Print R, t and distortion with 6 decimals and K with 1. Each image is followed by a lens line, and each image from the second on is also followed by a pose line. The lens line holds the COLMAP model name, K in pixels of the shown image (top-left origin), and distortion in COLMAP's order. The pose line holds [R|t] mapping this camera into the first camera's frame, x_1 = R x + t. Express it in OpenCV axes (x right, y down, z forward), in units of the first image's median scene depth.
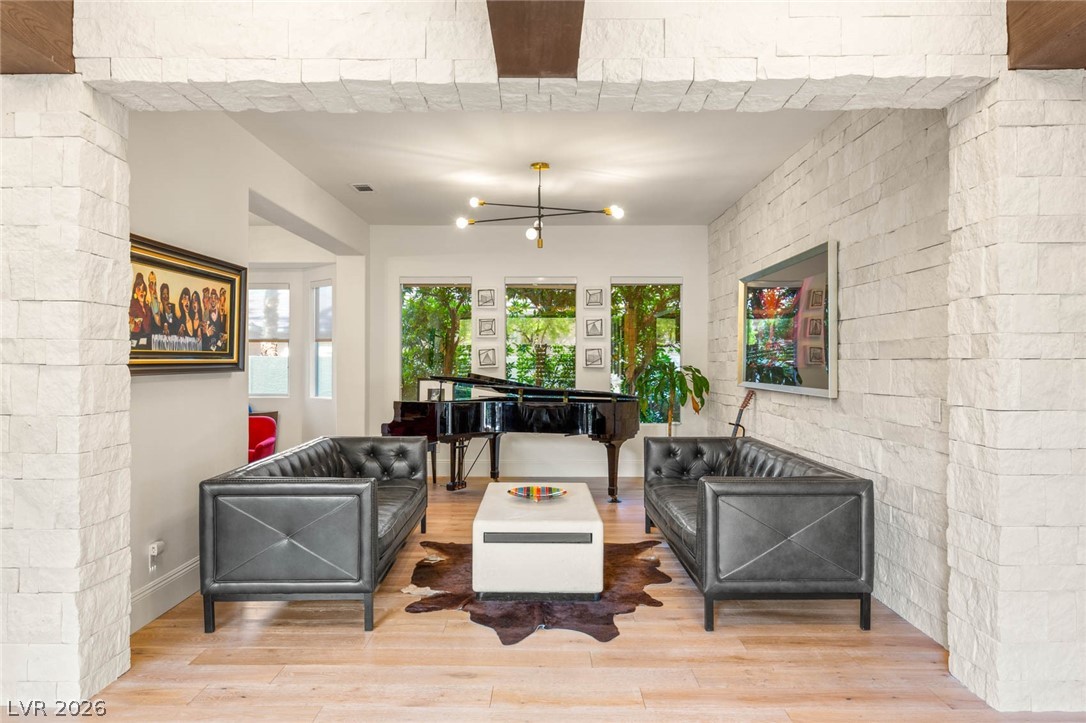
lens RADIAL K [[739.9, 0, 539.6], [0, 739.9, 360.8], [0, 0, 1]] dist [-0.006555, 0.001042]
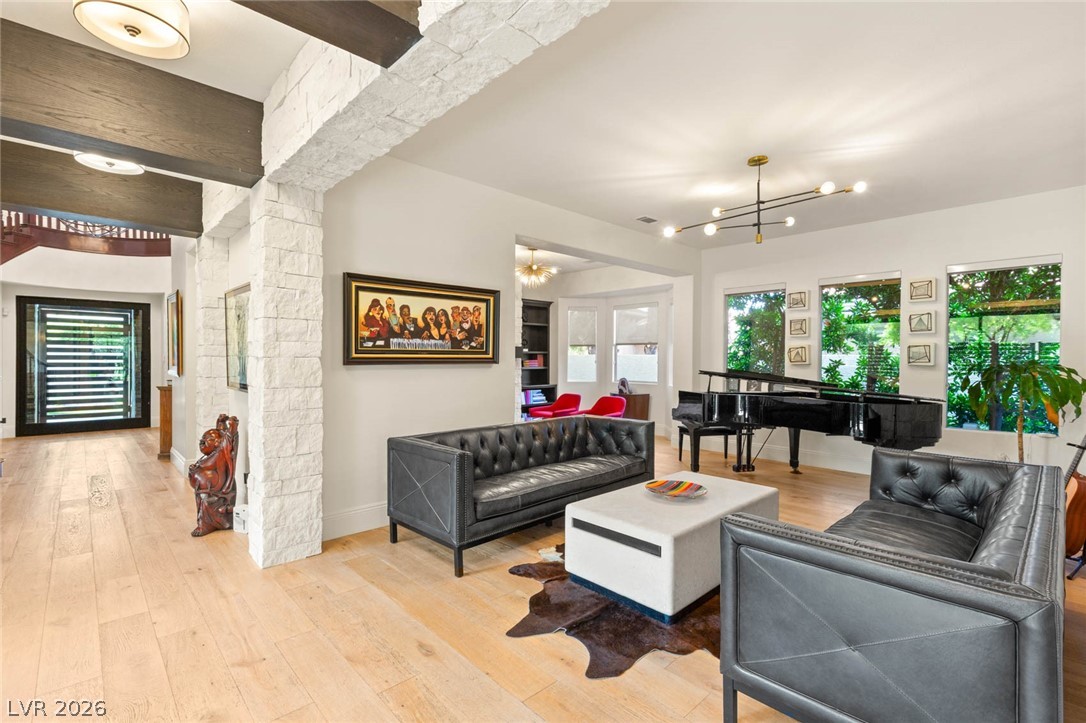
lens RADIAL K [[490.6, 0, 546.0], [0, 490.6, 360.4], [0, 0, 1]] dist [0.005203, -0.000716]
pose [[0.696390, 0.003346, -0.717655, 0.416660], [-0.002214, 0.999994, 0.002514, 0.006420], [0.717660, -0.000162, 0.696394, 0.503432]]
